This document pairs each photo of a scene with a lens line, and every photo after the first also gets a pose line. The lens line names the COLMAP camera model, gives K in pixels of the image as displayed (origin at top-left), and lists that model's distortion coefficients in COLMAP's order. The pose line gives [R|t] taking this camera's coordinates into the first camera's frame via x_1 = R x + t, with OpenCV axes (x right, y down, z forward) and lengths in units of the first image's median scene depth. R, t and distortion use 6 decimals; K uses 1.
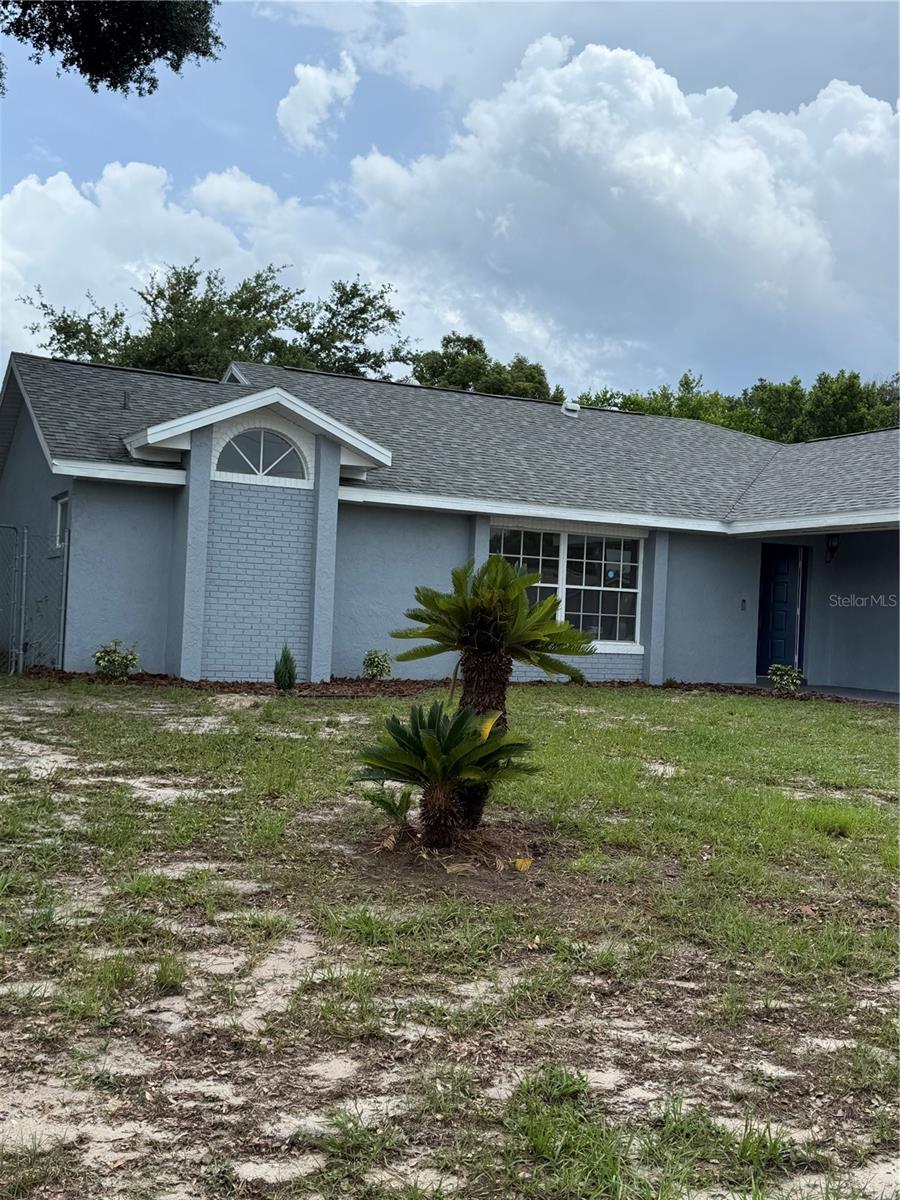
lens RADIAL K [[1345.8, 0, 518.0], [0, 1345.8, 674.2], [0, 0, 1]] dist [-0.002387, -0.086264]
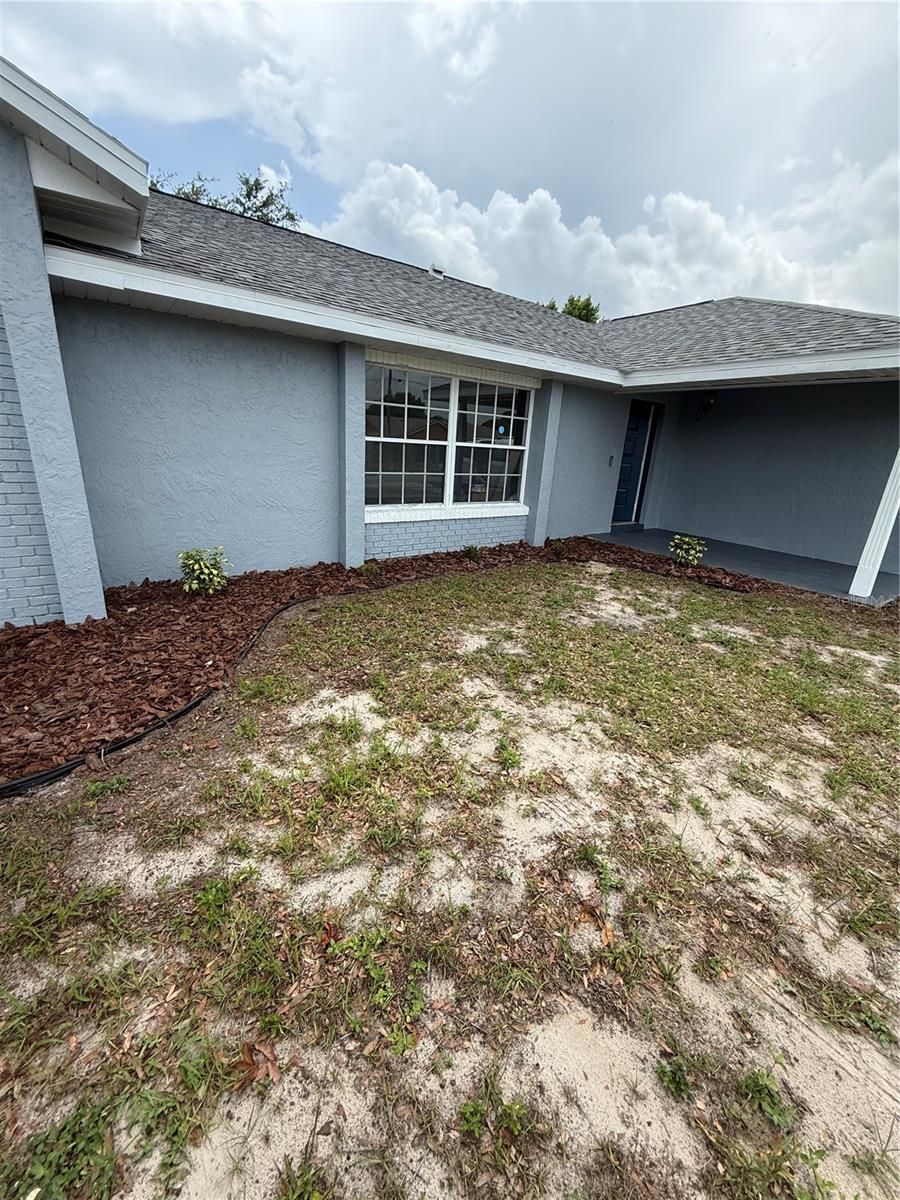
lens RADIAL K [[478.0, 0, 448.2], [0, 478.0, 597.6], [0, 0, 1]] dist [0.001226, -0.000044]
pose [[0.989142, -0.037566, 0.142080, -0.017222], [-0.003585, 0.960323, 0.278868, -0.054463], [-0.146919, -0.276349, 0.949761, 0.658868]]
